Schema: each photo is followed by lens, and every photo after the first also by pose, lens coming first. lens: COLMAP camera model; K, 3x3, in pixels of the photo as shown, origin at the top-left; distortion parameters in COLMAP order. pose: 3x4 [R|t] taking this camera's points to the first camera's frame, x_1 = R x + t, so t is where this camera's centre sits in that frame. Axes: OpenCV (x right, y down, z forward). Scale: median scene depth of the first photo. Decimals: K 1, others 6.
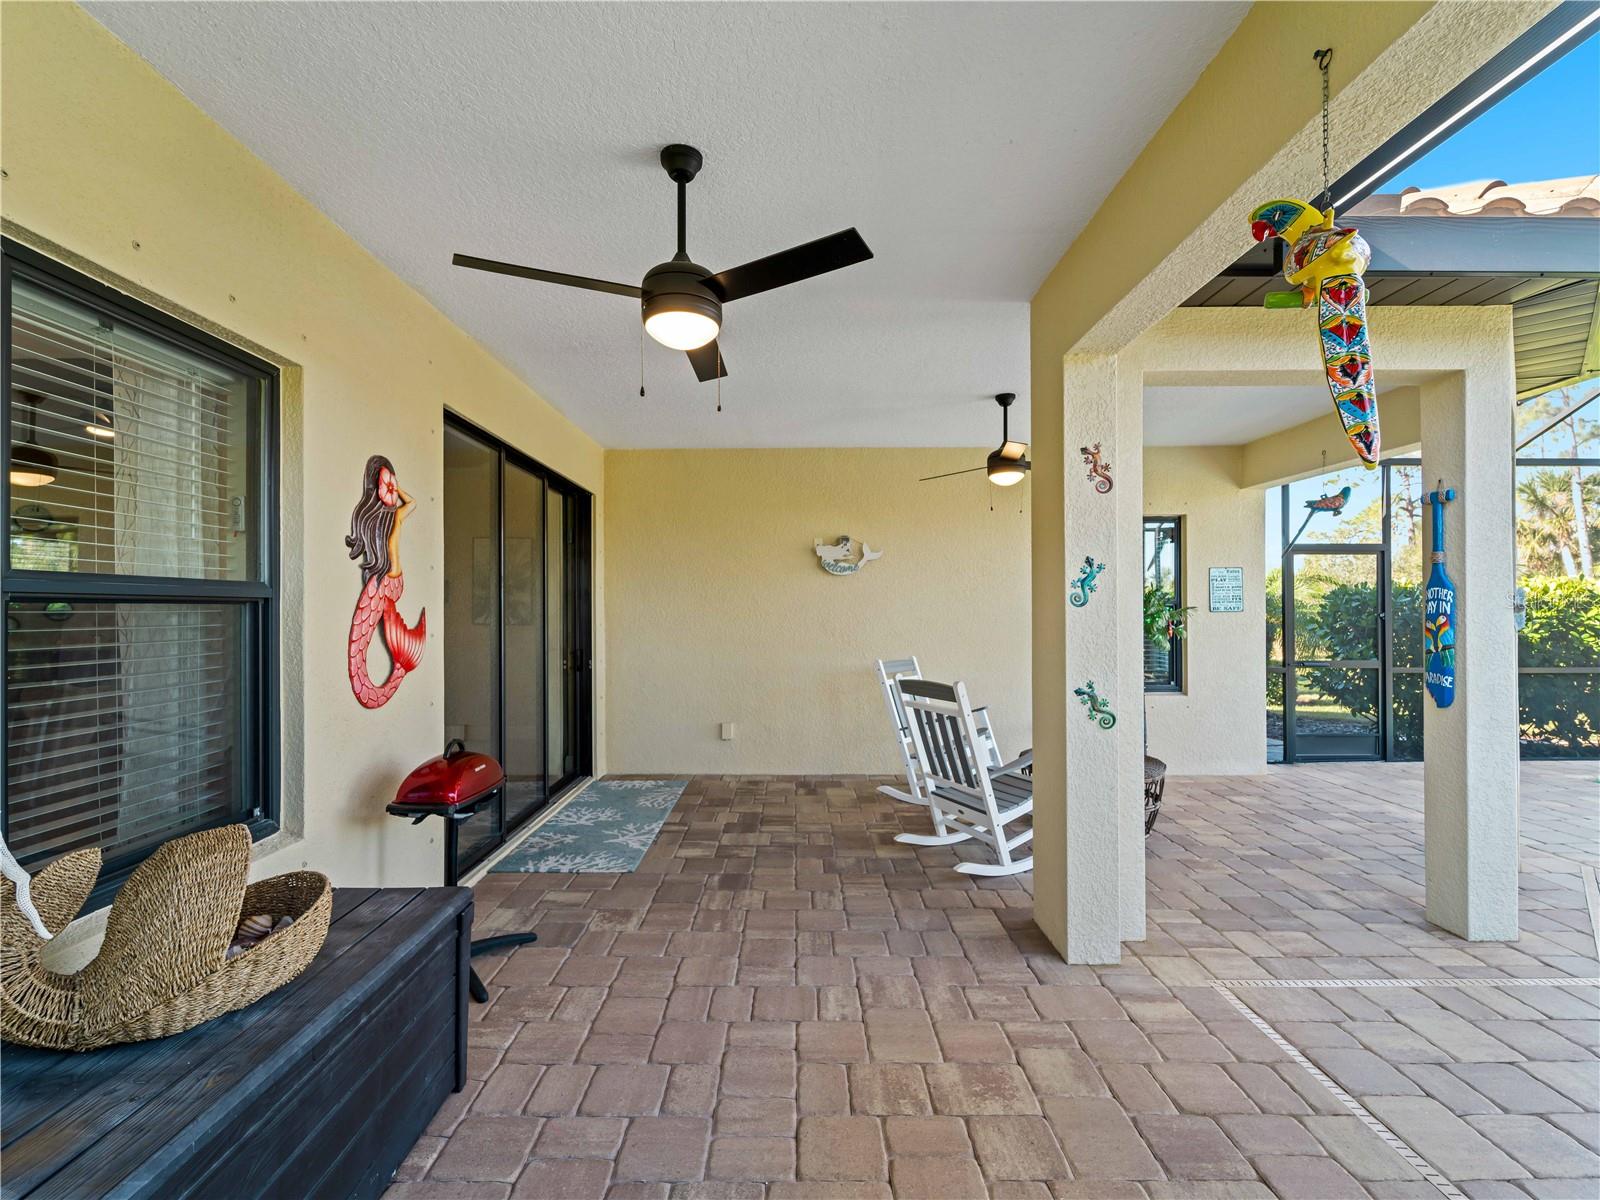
lens RADIAL K [[728.1, 0, 800.9], [0, 728.1, 605.2], [0, 0, 1]] dist [0.002986, -0.001418]
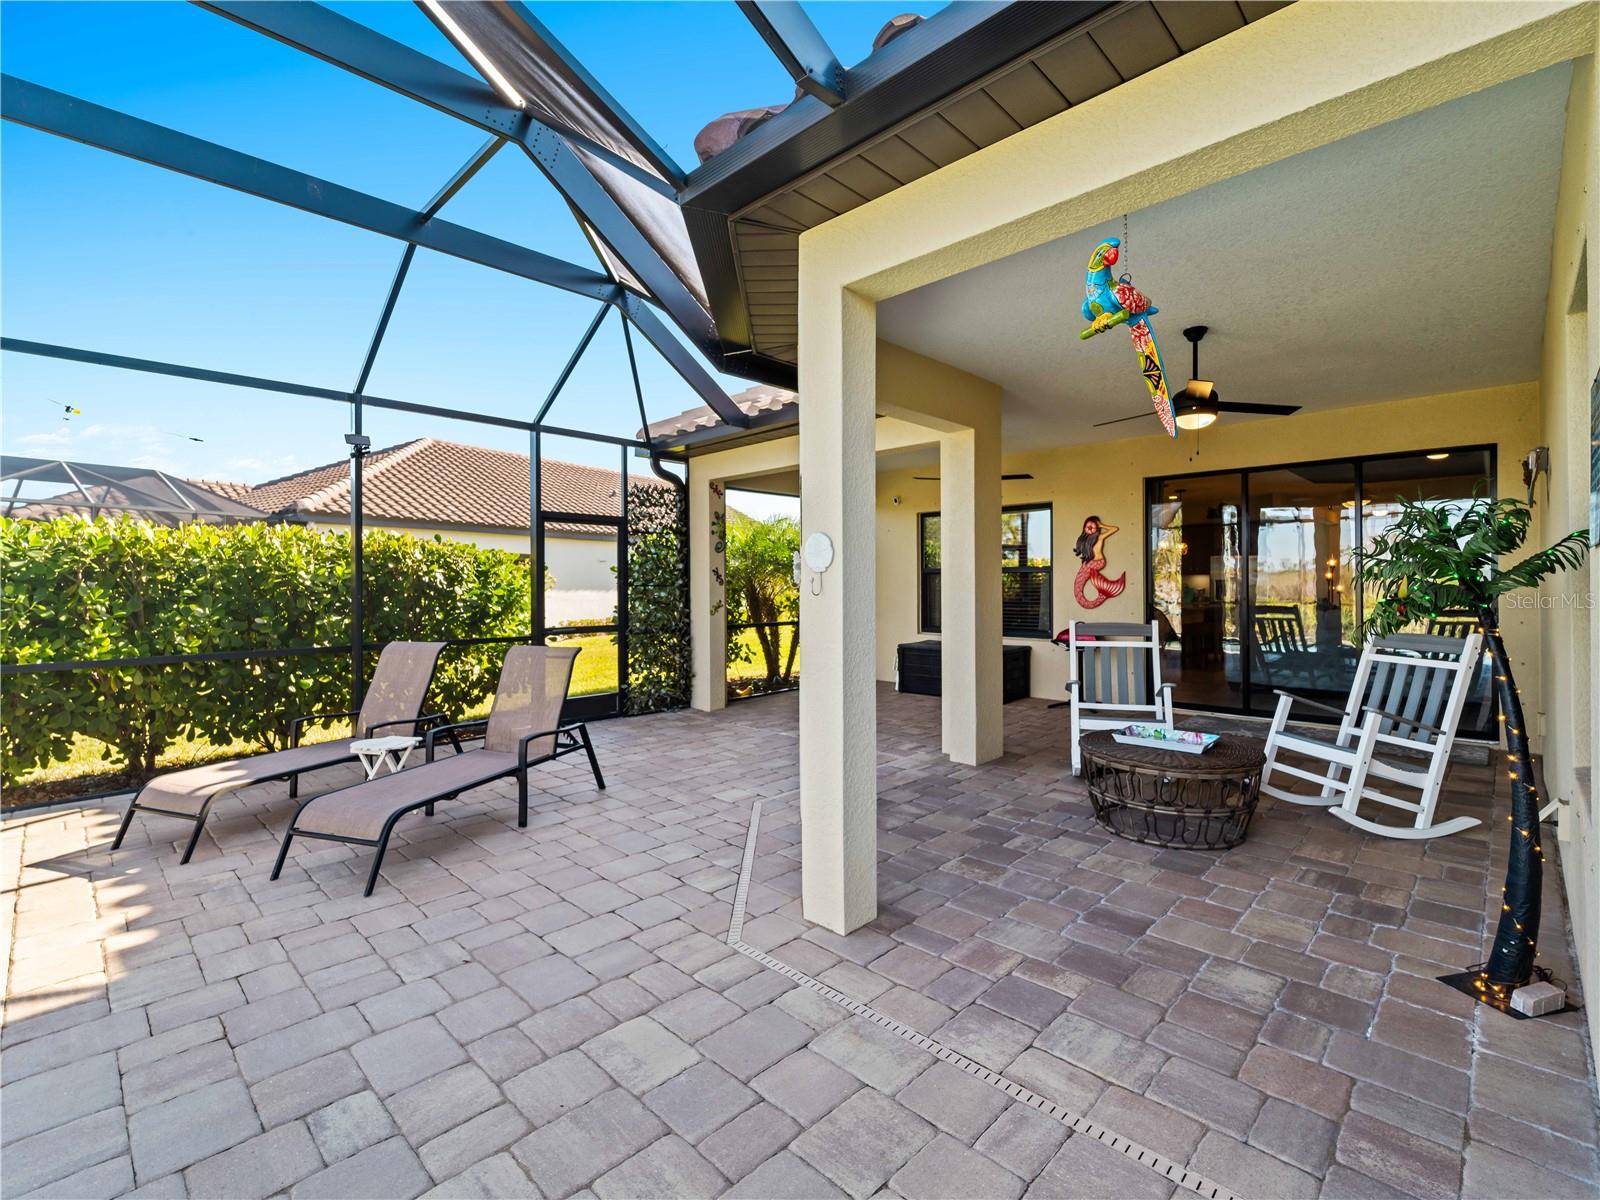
lens RADIAL K [[728.1, 0, 800.9], [0, 728.1, 605.2], [0, 0, 1]] dist [0.002986, -0.001418]
pose [[-0.704011, 0.027797, -0.709645, 1.942955], [0.013467, 0.999577, 0.025794, 0.036901], [0.710061, 0.008603, -0.704087, 1.962614]]
